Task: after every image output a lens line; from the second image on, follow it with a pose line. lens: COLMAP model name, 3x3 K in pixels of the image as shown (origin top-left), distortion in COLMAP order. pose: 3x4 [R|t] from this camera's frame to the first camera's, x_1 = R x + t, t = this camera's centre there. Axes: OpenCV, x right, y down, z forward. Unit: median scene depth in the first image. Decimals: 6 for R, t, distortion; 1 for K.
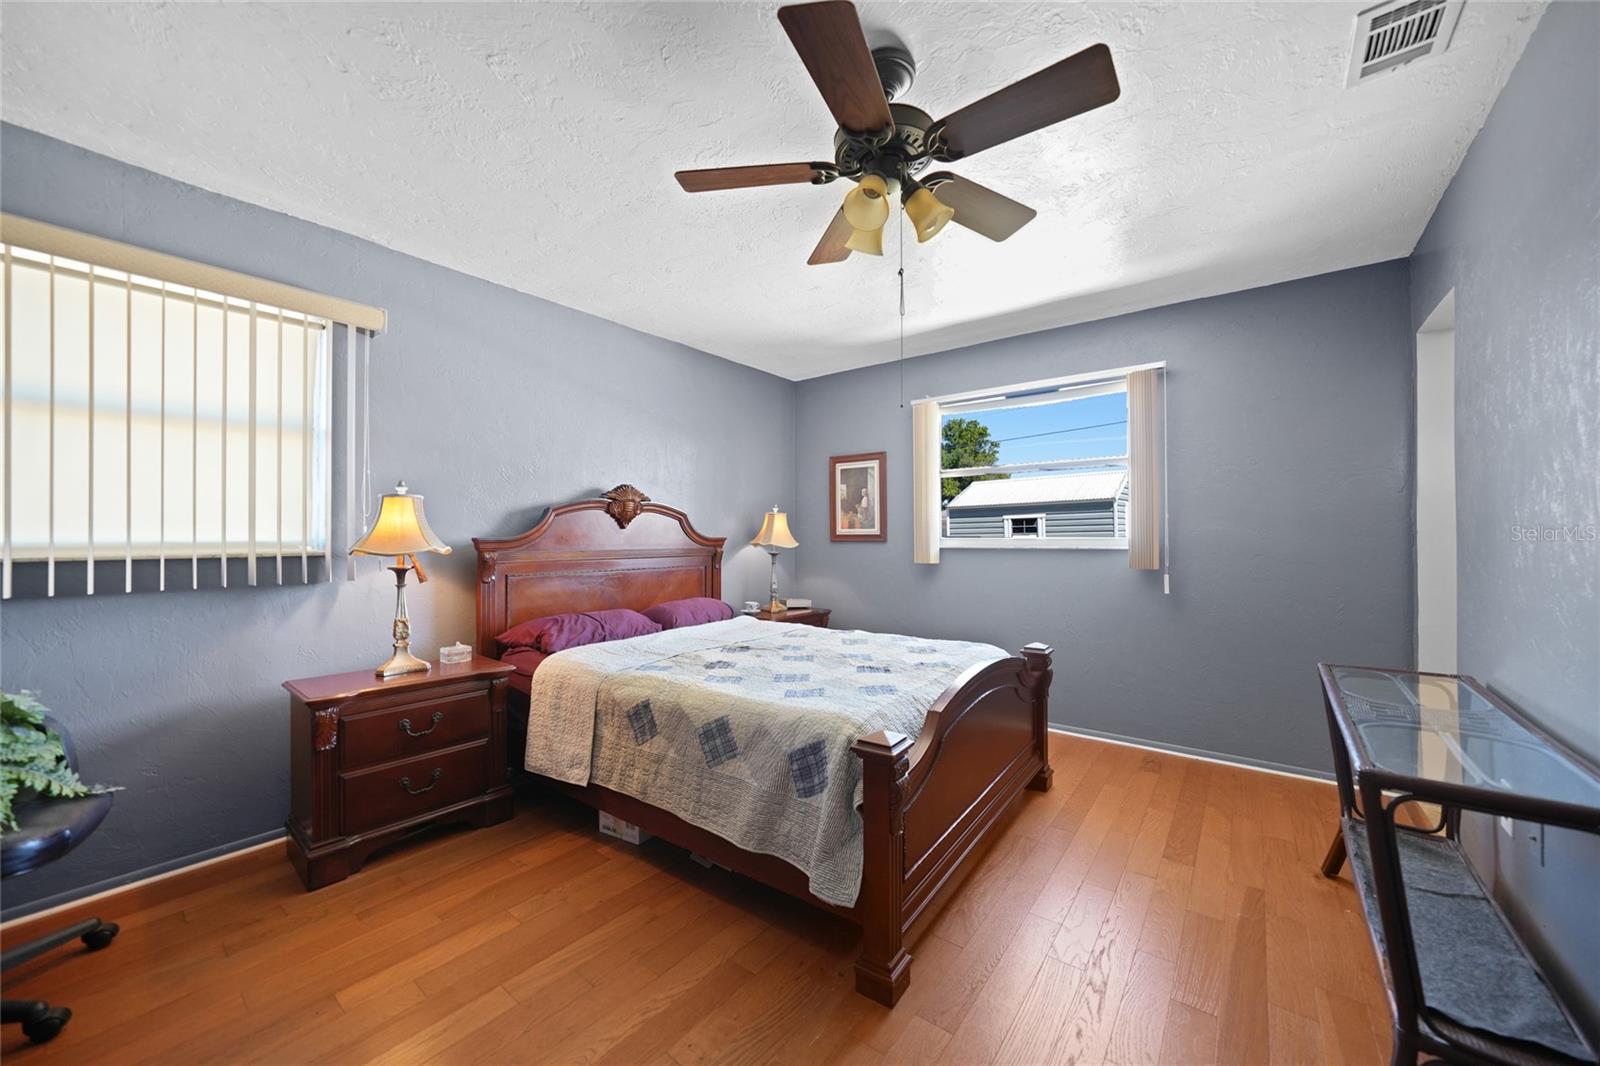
lens RADIAL K [[570.8, 0, 786.6], [0, 570.8, 532.4], [0, 0, 1]] dist [-0.031584, 0.006397]
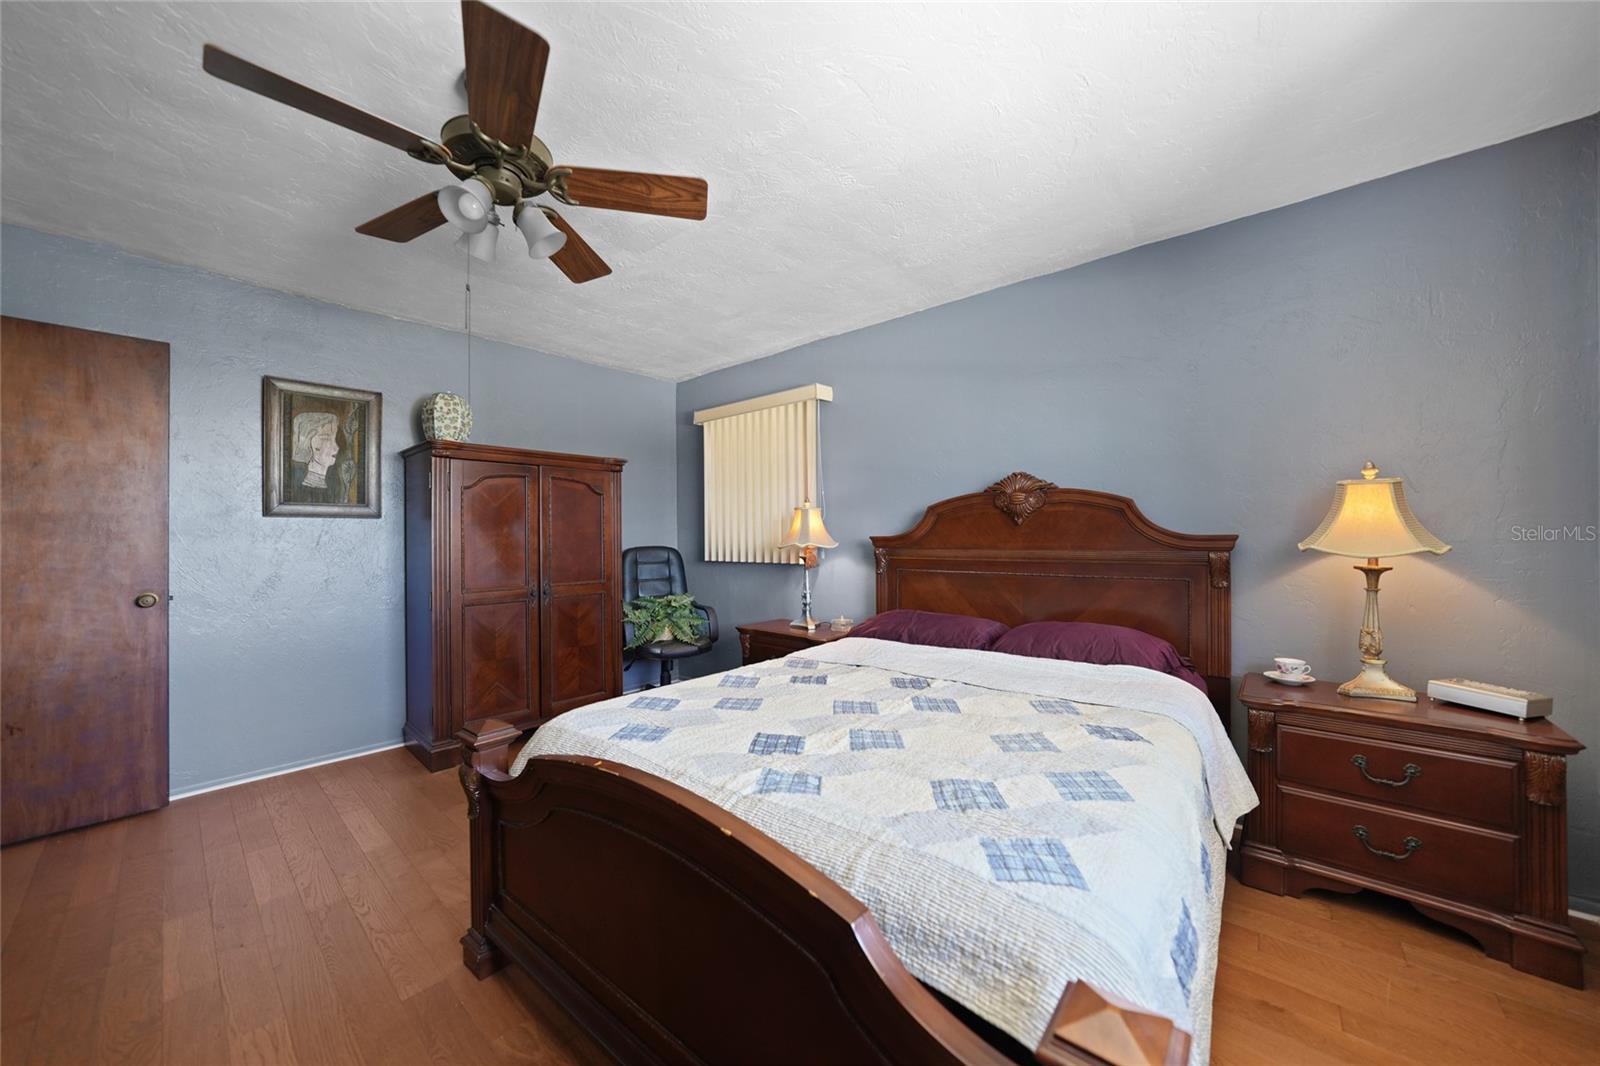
lens RADIAL K [[570.8, 0, 786.6], [0, 570.8, 532.4], [0, 0, 1]] dist [-0.031584, 0.006397]
pose [[-0.040289, -0.001504, -0.999187, 0.447372], [0.012507, 0.999920, -0.002009, 0.001939], [0.999110, -0.012577, -0.040267, 0.547578]]
